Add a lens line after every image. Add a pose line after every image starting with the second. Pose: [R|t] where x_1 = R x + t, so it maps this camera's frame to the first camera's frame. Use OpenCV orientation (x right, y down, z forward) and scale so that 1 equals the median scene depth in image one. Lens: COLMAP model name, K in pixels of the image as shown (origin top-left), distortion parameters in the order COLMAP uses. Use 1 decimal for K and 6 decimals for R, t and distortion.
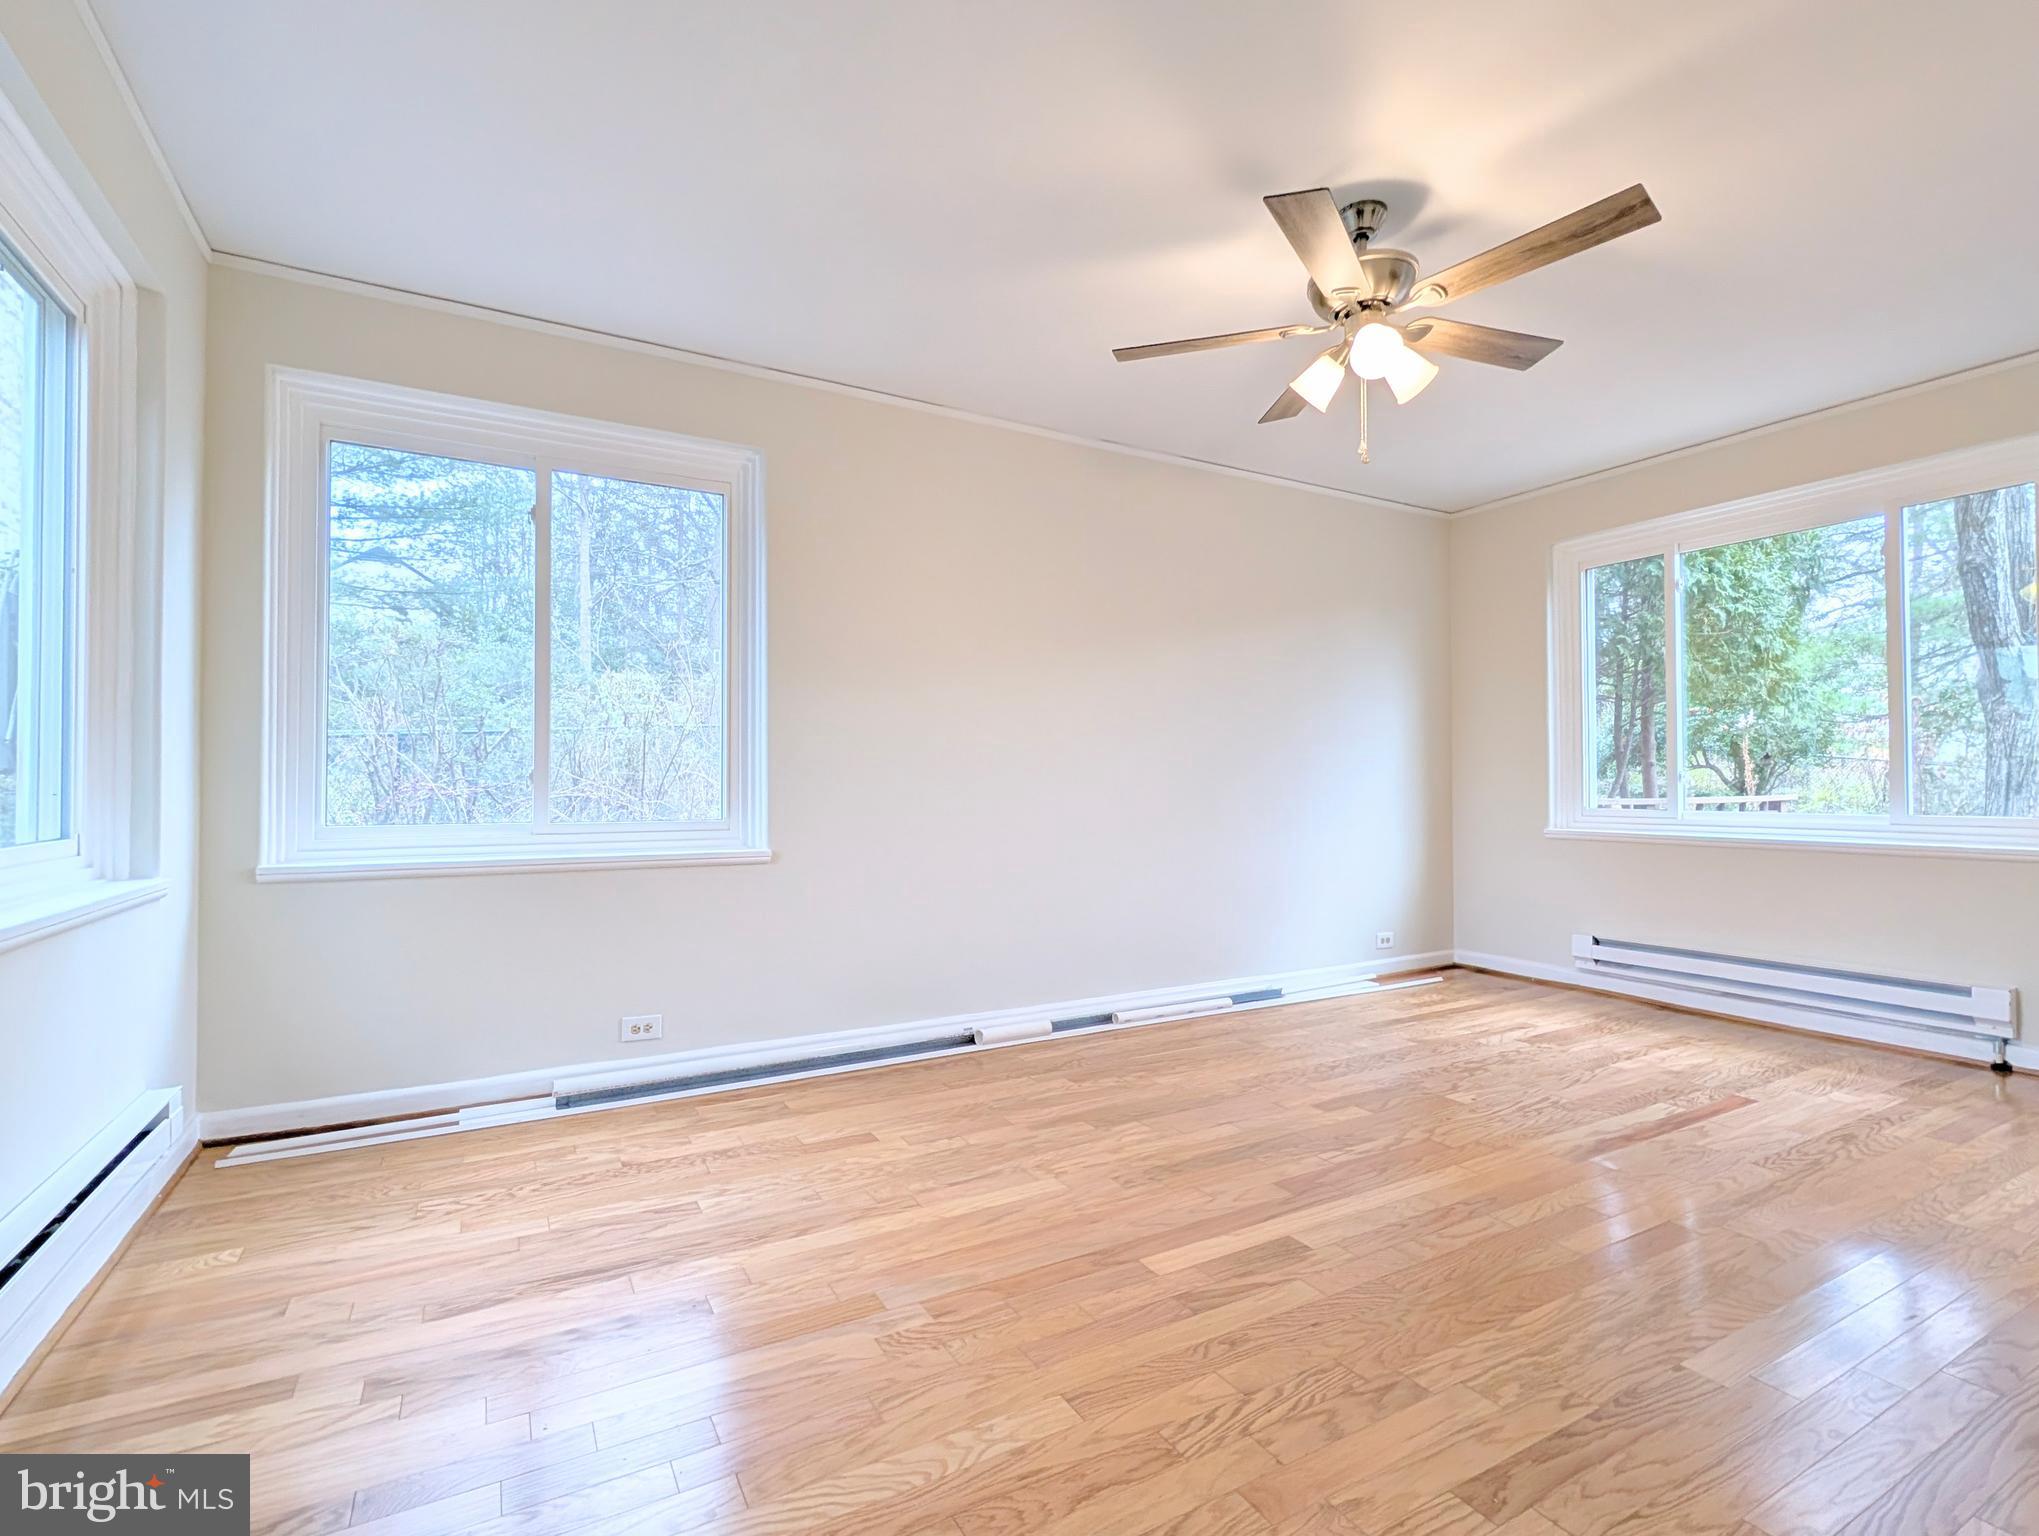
lens RADIAL K [[784.6, 0, 1015.5], [0, 784.6, 773.3], [0, 0, 1]] dist [0.000105, -0.000187]
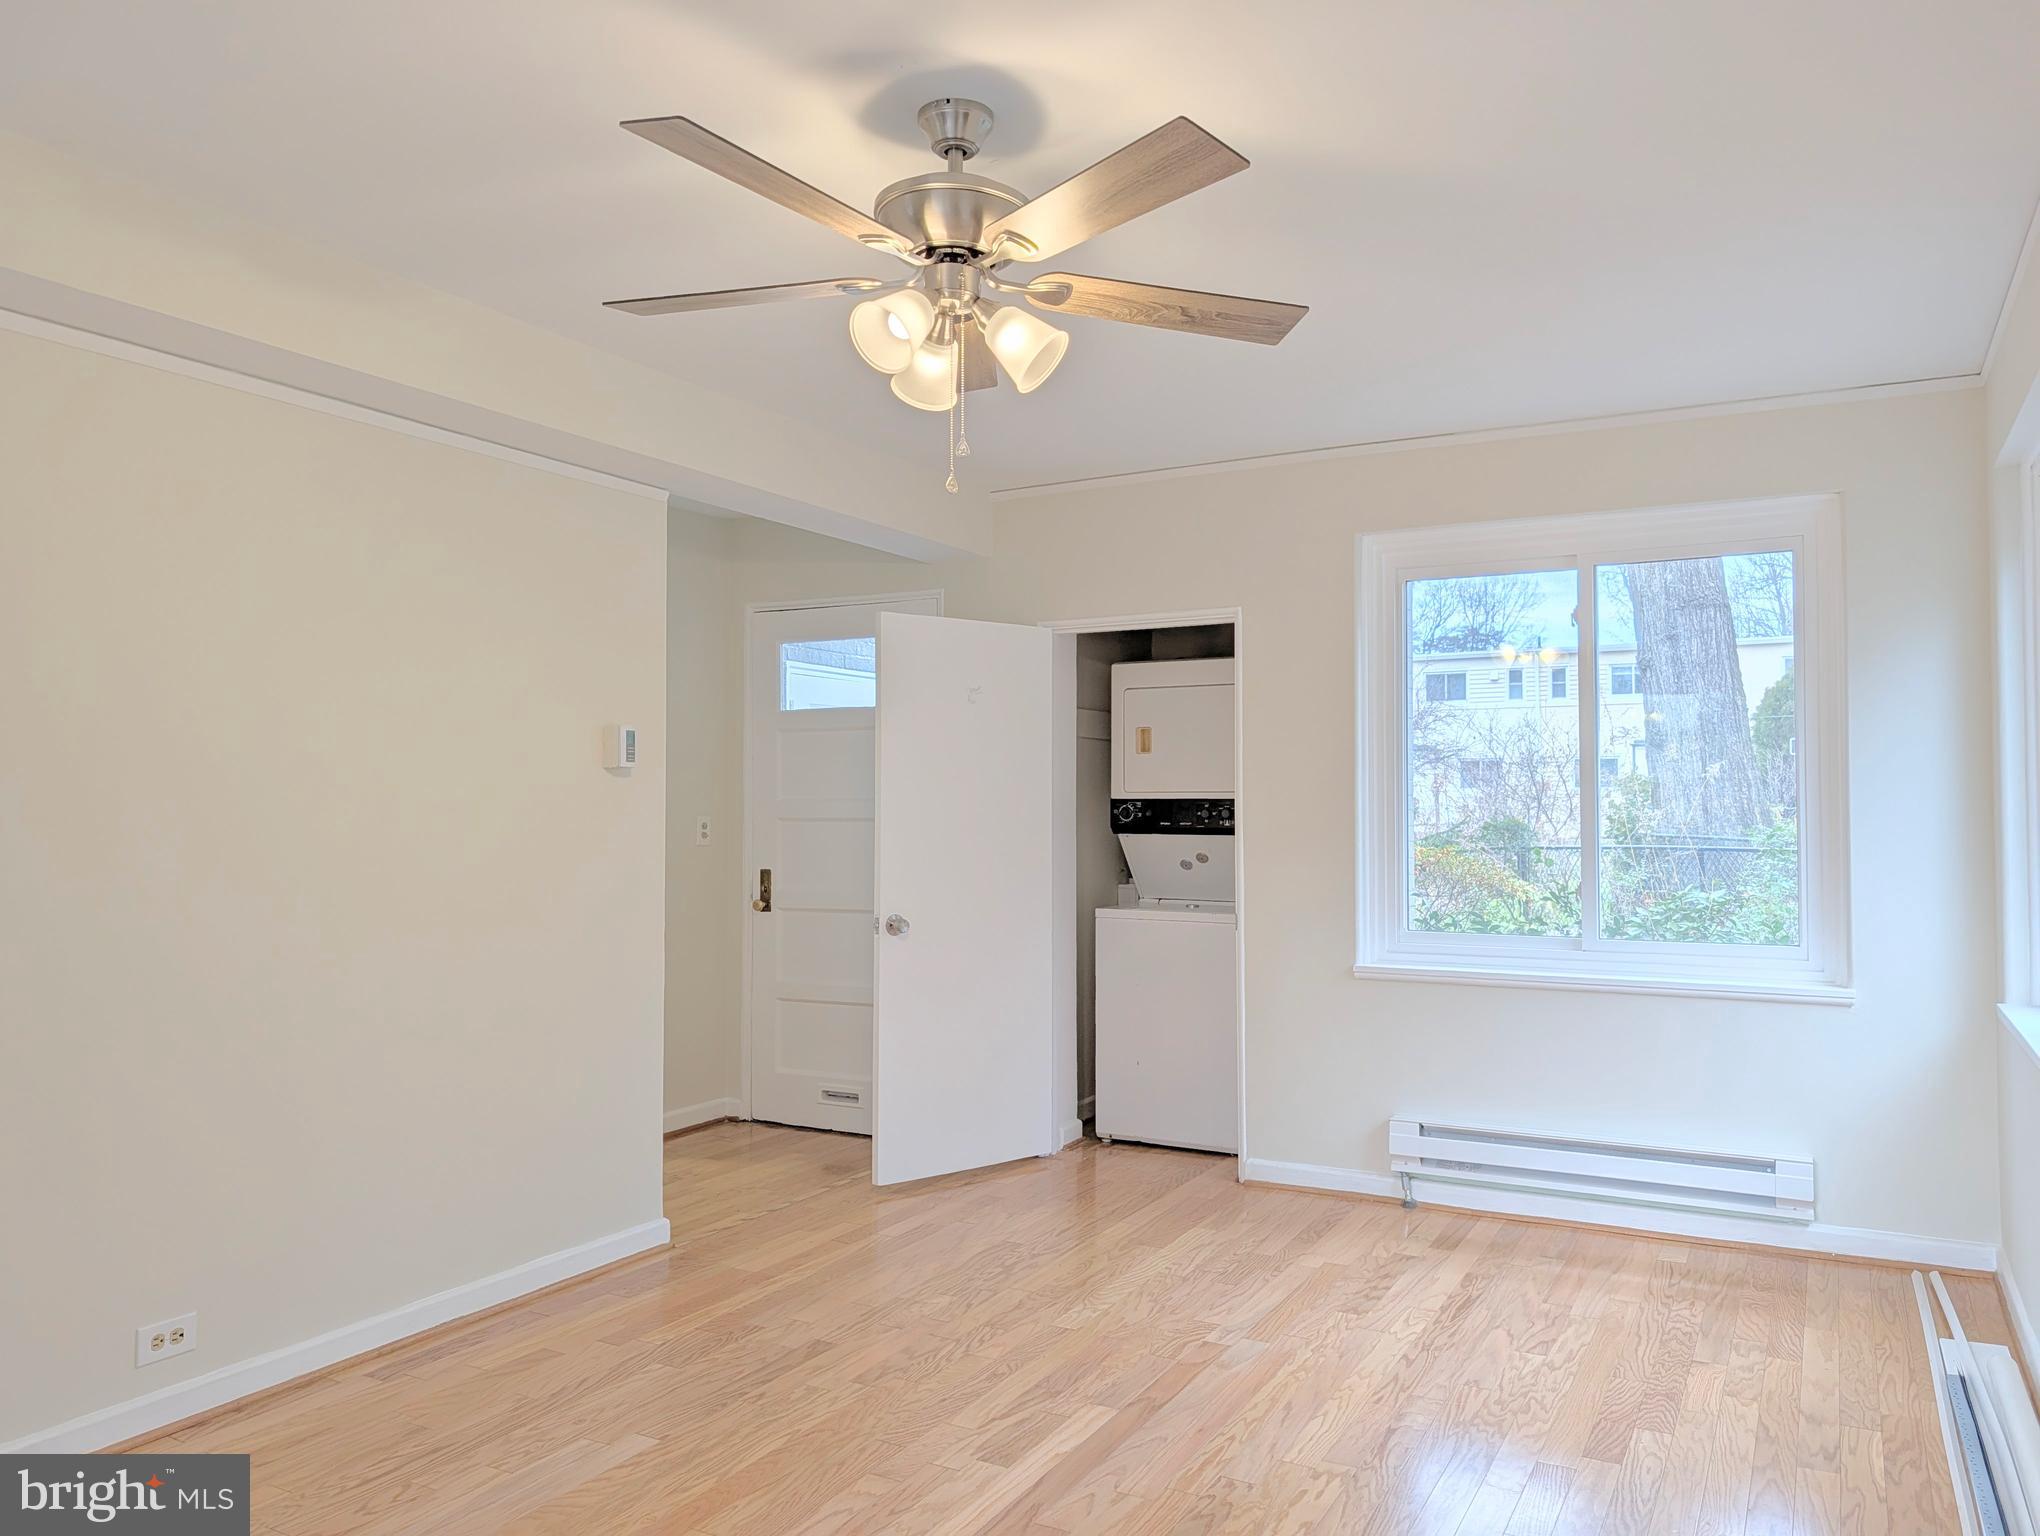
lens RADIAL K [[1457.3, 0, 1021.6], [0, 1457.3, 772.5], [0, 0, 1]] dist [0.003686, -0.001592]
pose [[-0.804739, -0.016841, -0.593389, 1.322981], [0.003588, 0.999441, -0.033232, -0.111413], [0.593617, -0.028872, -0.804229, 2.369243]]
